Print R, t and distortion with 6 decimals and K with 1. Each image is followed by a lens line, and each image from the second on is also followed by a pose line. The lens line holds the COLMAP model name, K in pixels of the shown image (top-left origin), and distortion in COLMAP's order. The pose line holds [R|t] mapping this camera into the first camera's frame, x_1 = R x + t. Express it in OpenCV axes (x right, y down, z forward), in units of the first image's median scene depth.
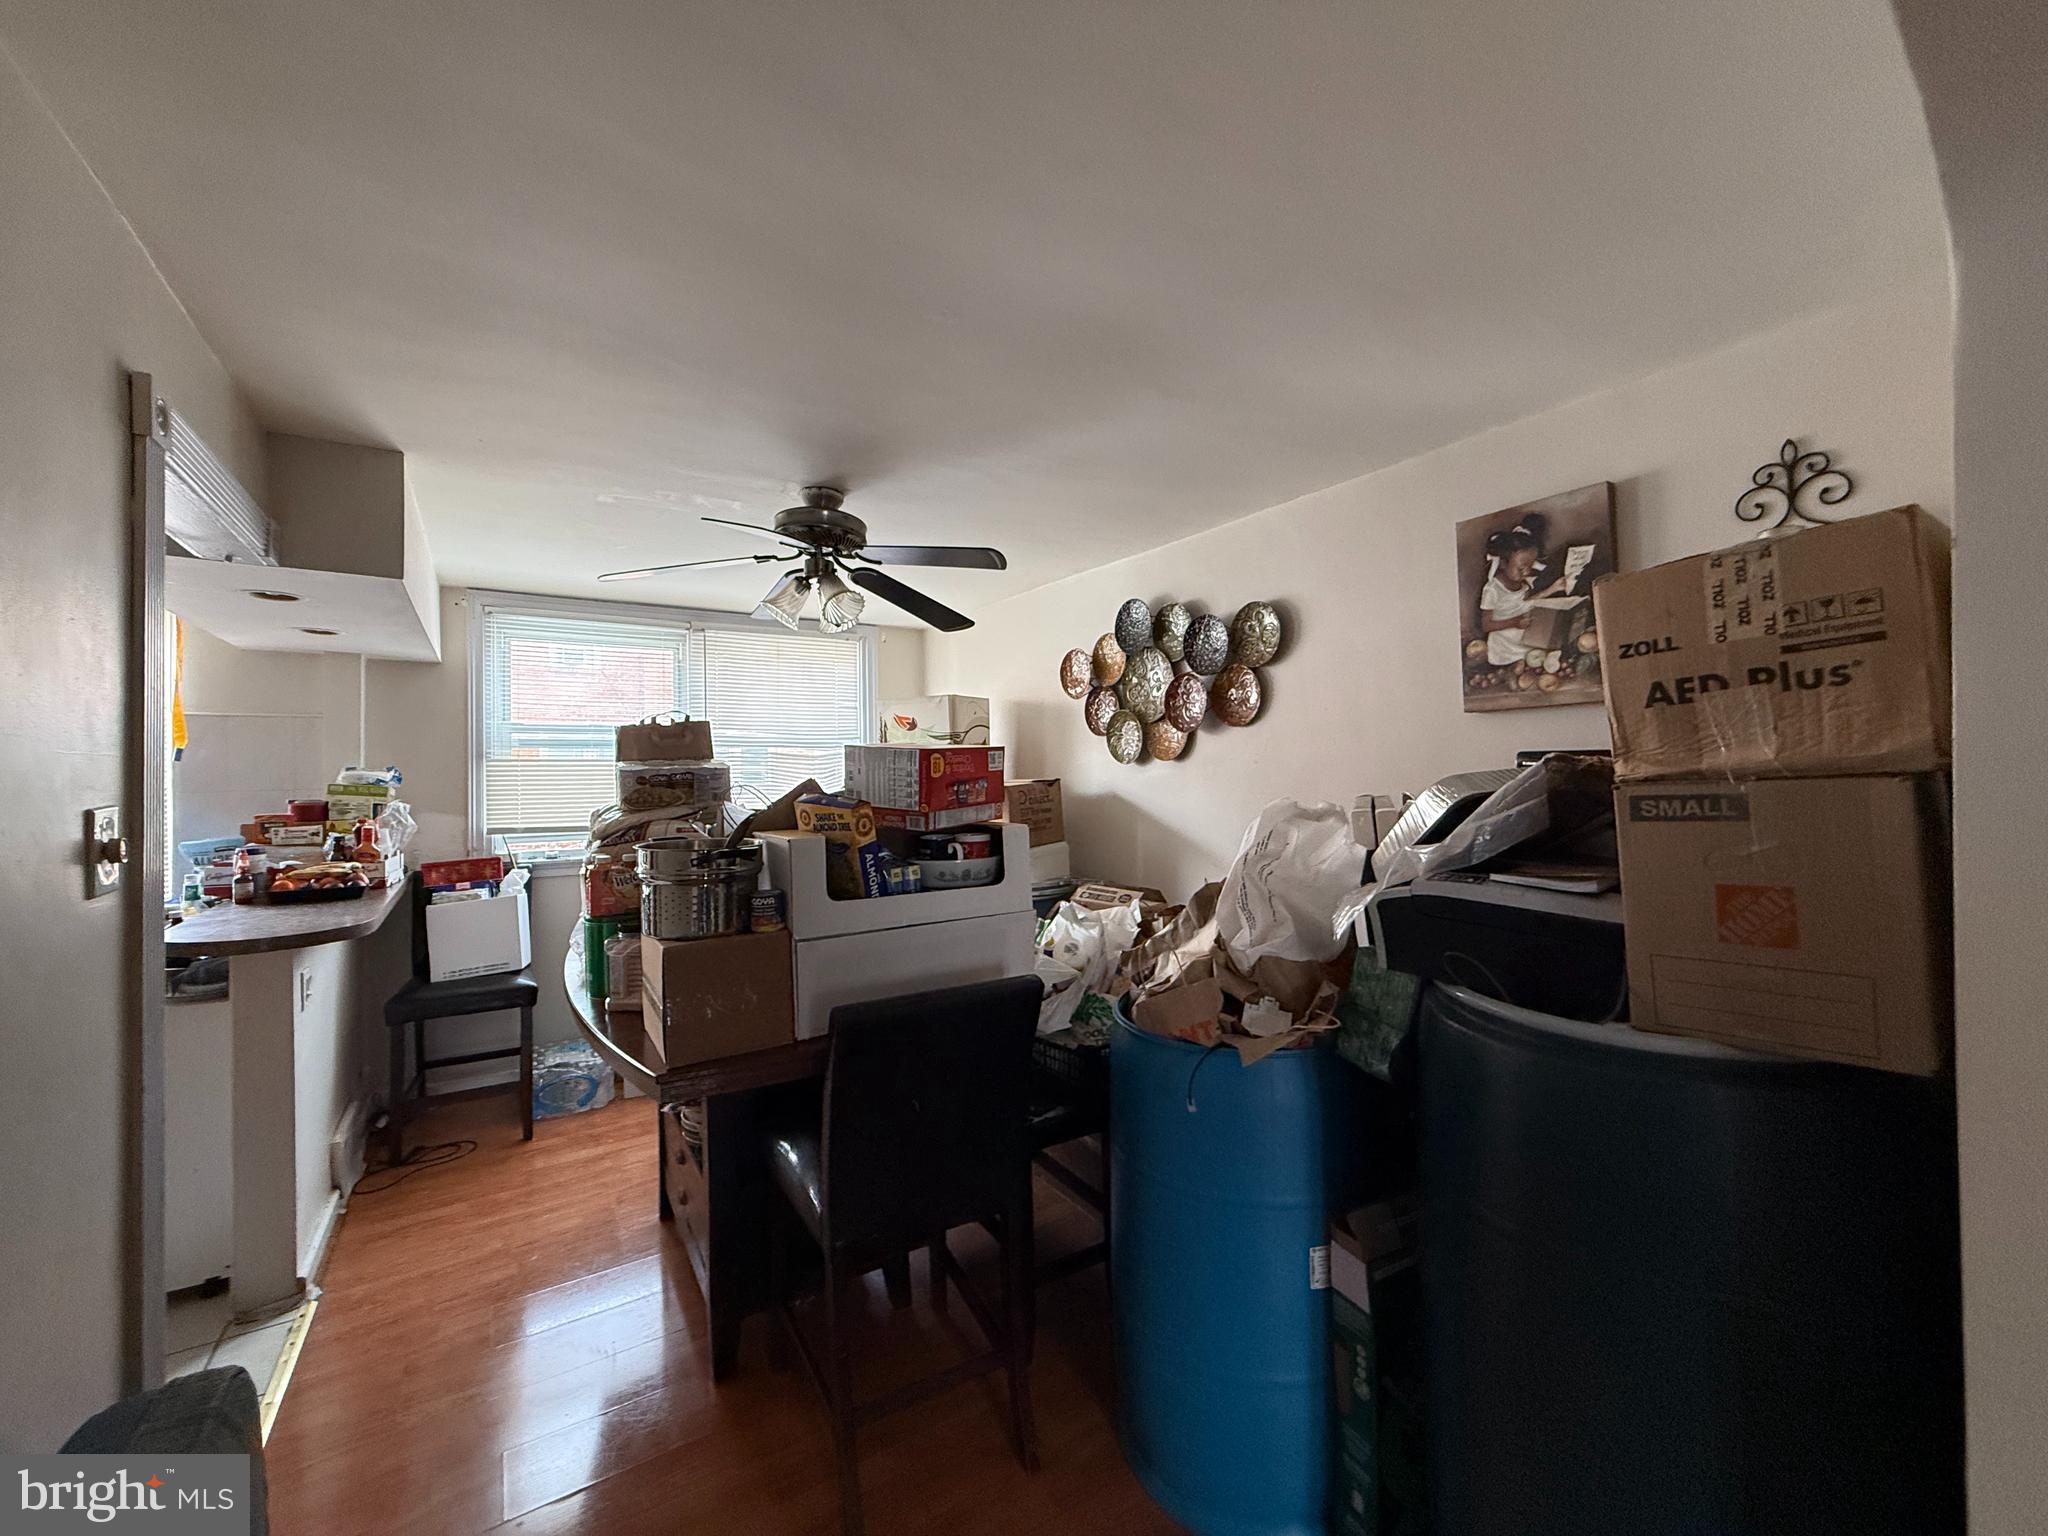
lens RADIAL K [[814.8, 0, 1015.9], [0, 814.8, 764.1], [0, 0, 1]] dist [0.000522, 0.000491]
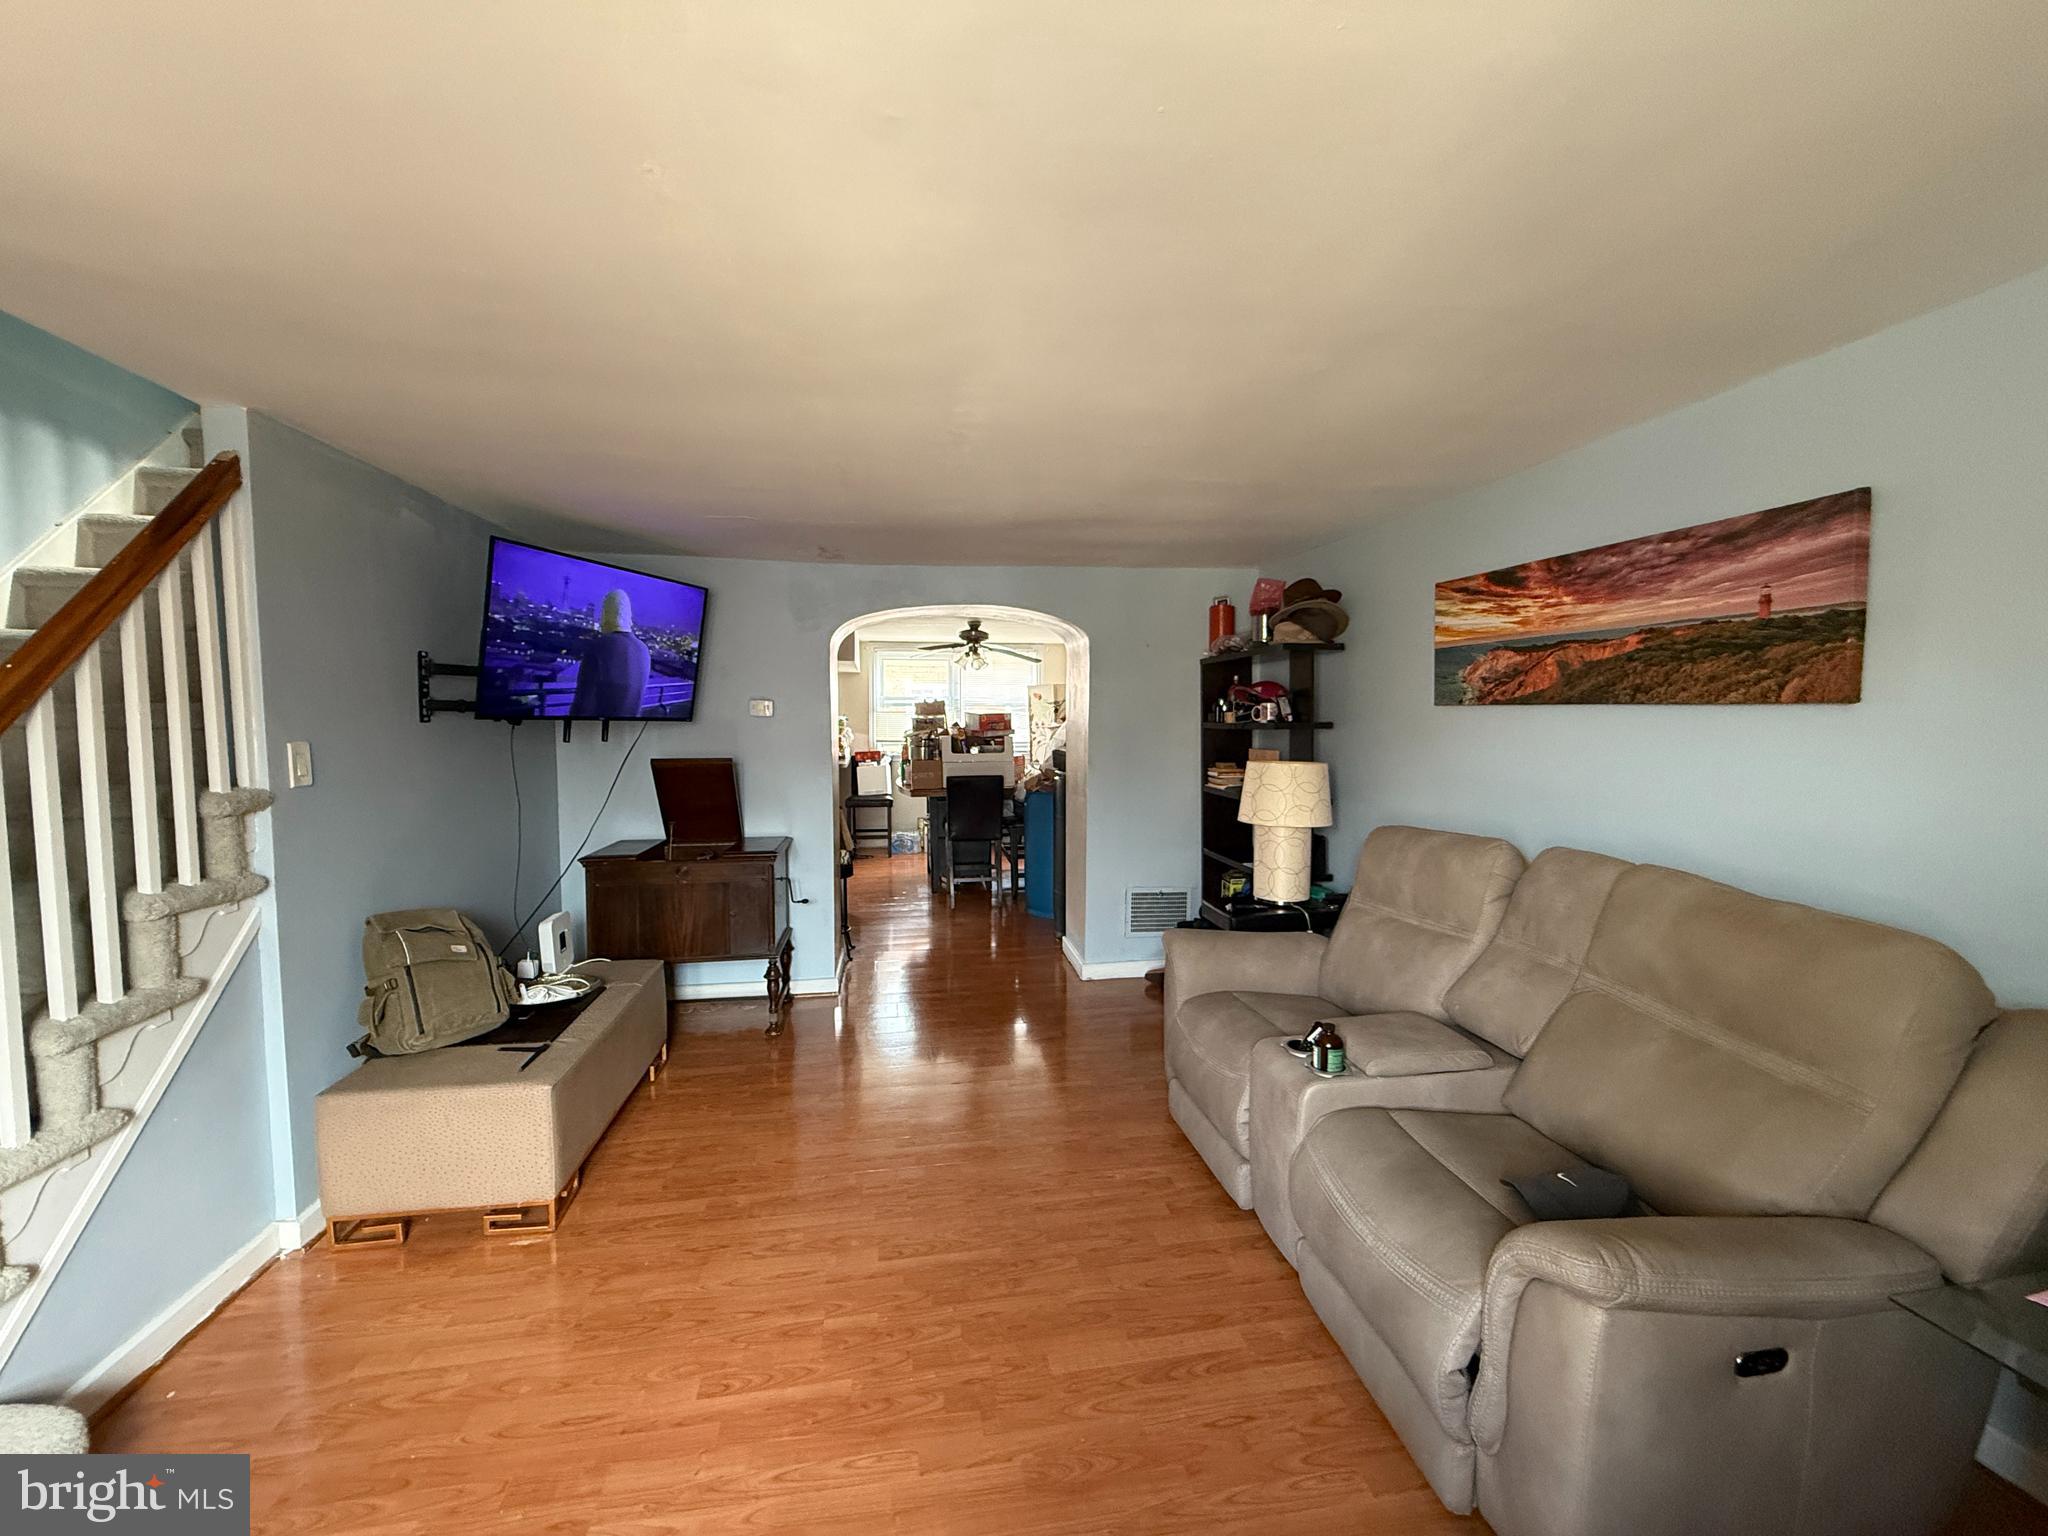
lens RADIAL K [[814.8, 0, 1019.0], [0, 814.8, 765.7], [0, 0, 1]] dist [0.000522, 0.000491]
pose [[0.922005, 0.033804, -0.385700, 0.846433], [-0.005588, 0.997239, 0.074044, -0.034357], [0.387138, -0.066113, 0.919648, -1.328682]]
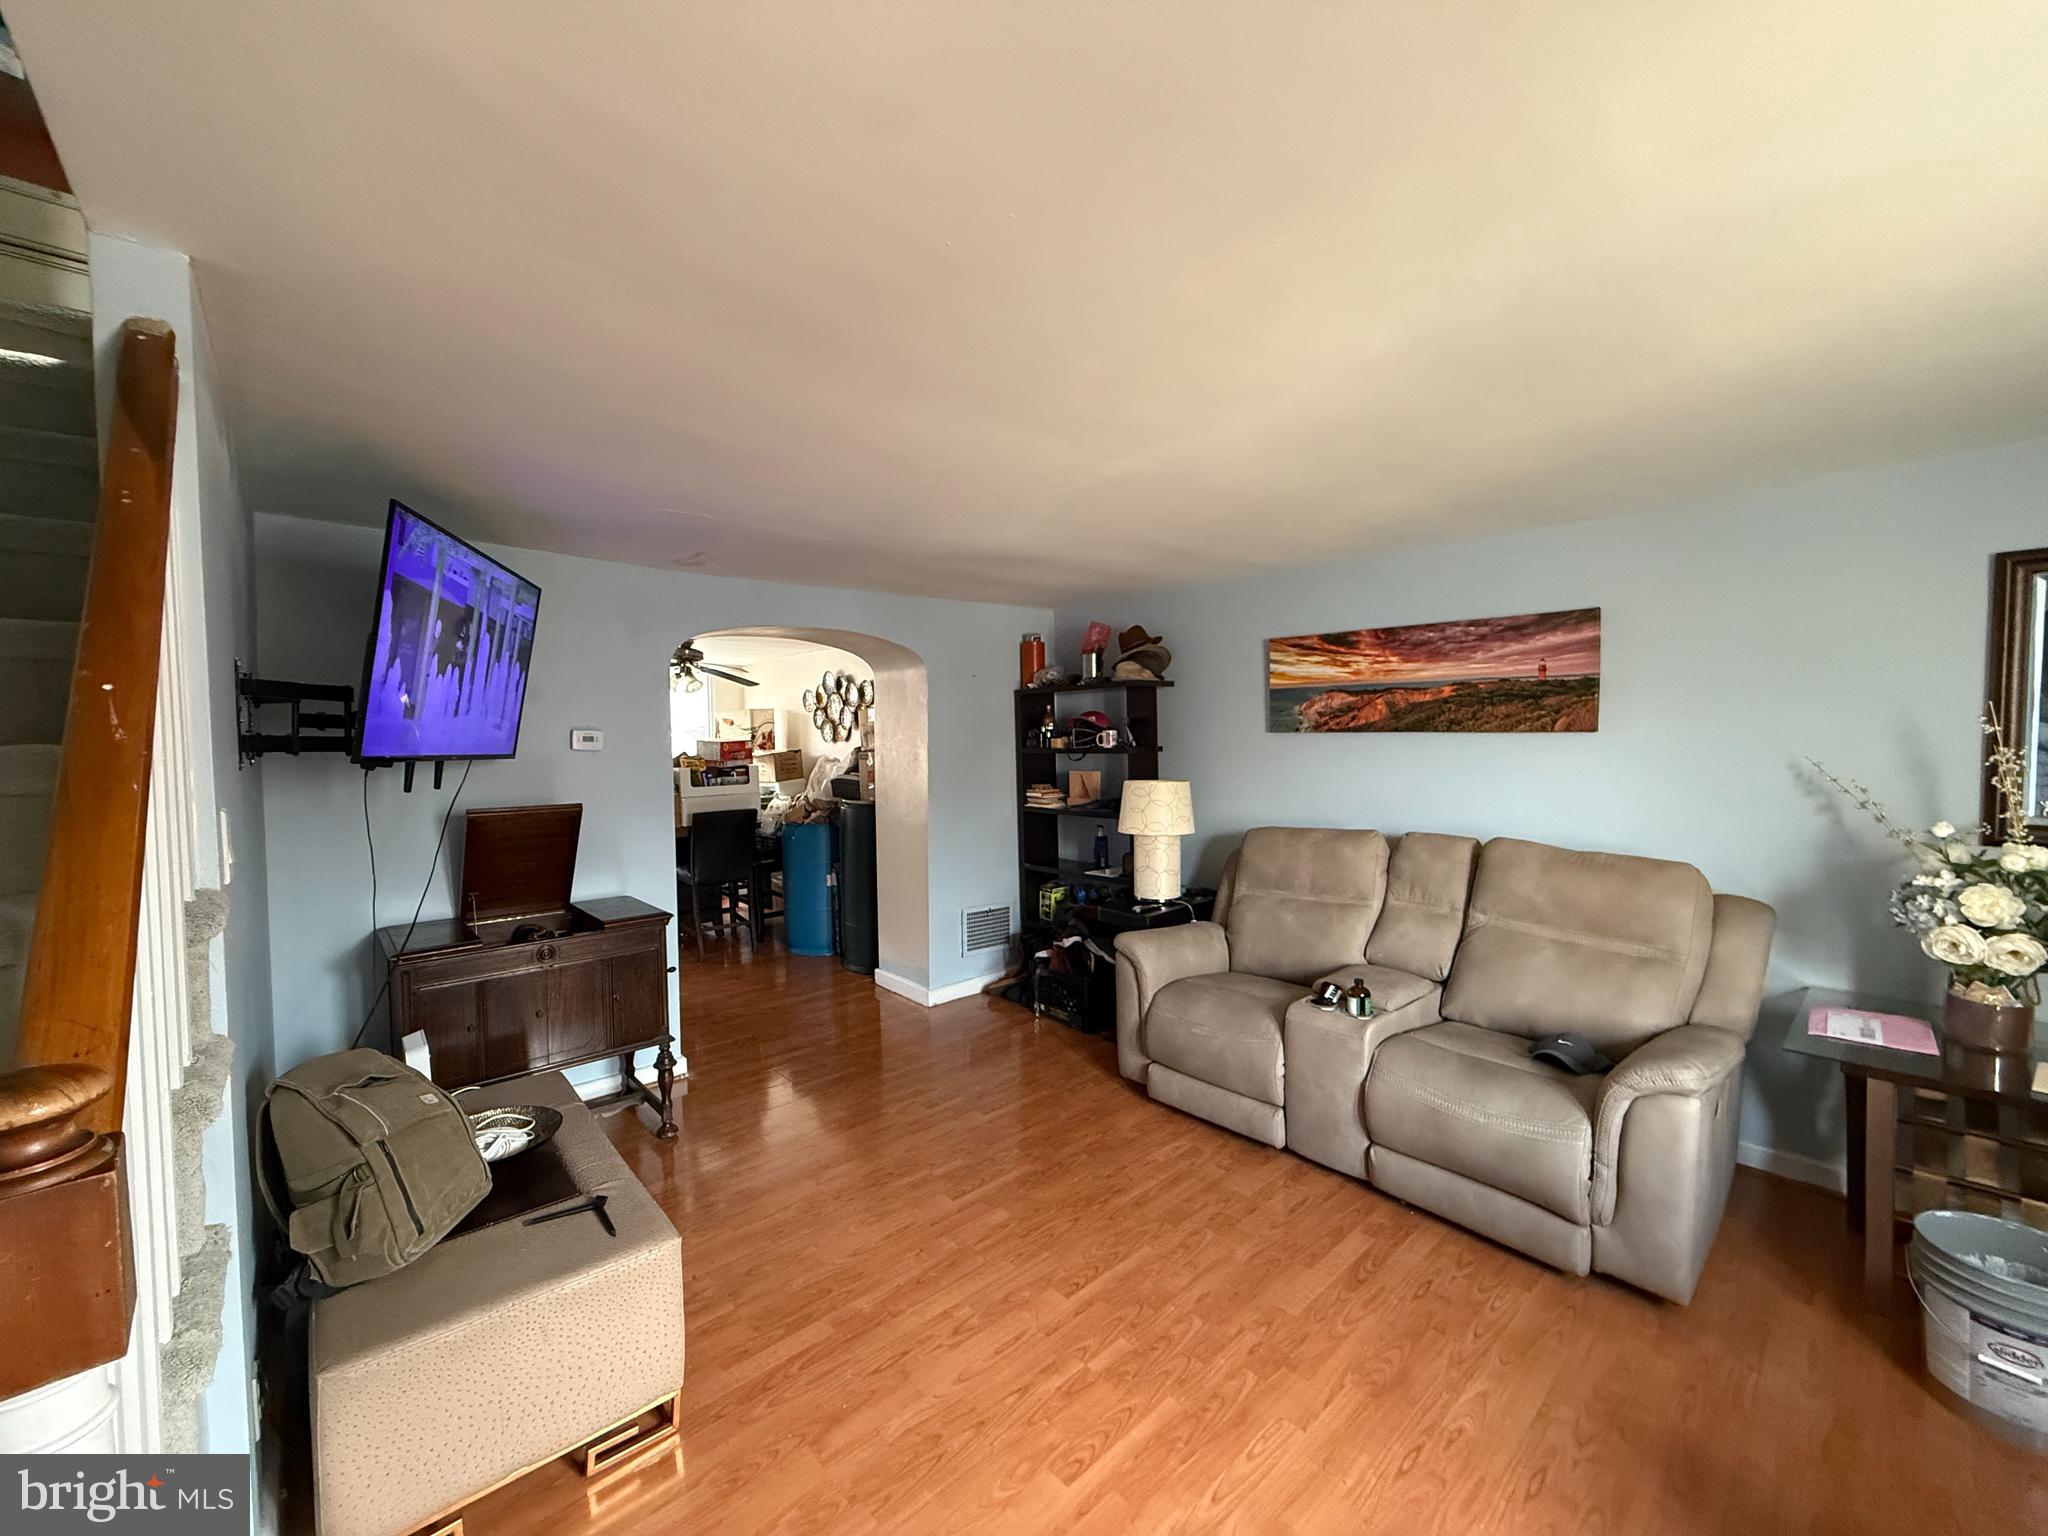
lens RADIAL K [[814.8, 0, 1022.3], [0, 814.8, 764.5], [0, 0, 1]] dist [0.000522, 0.000491]
pose [[0.985593, -0.006355, 0.169014, 0.306518], [-0.001043, 0.999046, 0.043647, -0.042340], [-0.169130, -0.043195, 0.984647, -1.420618]]
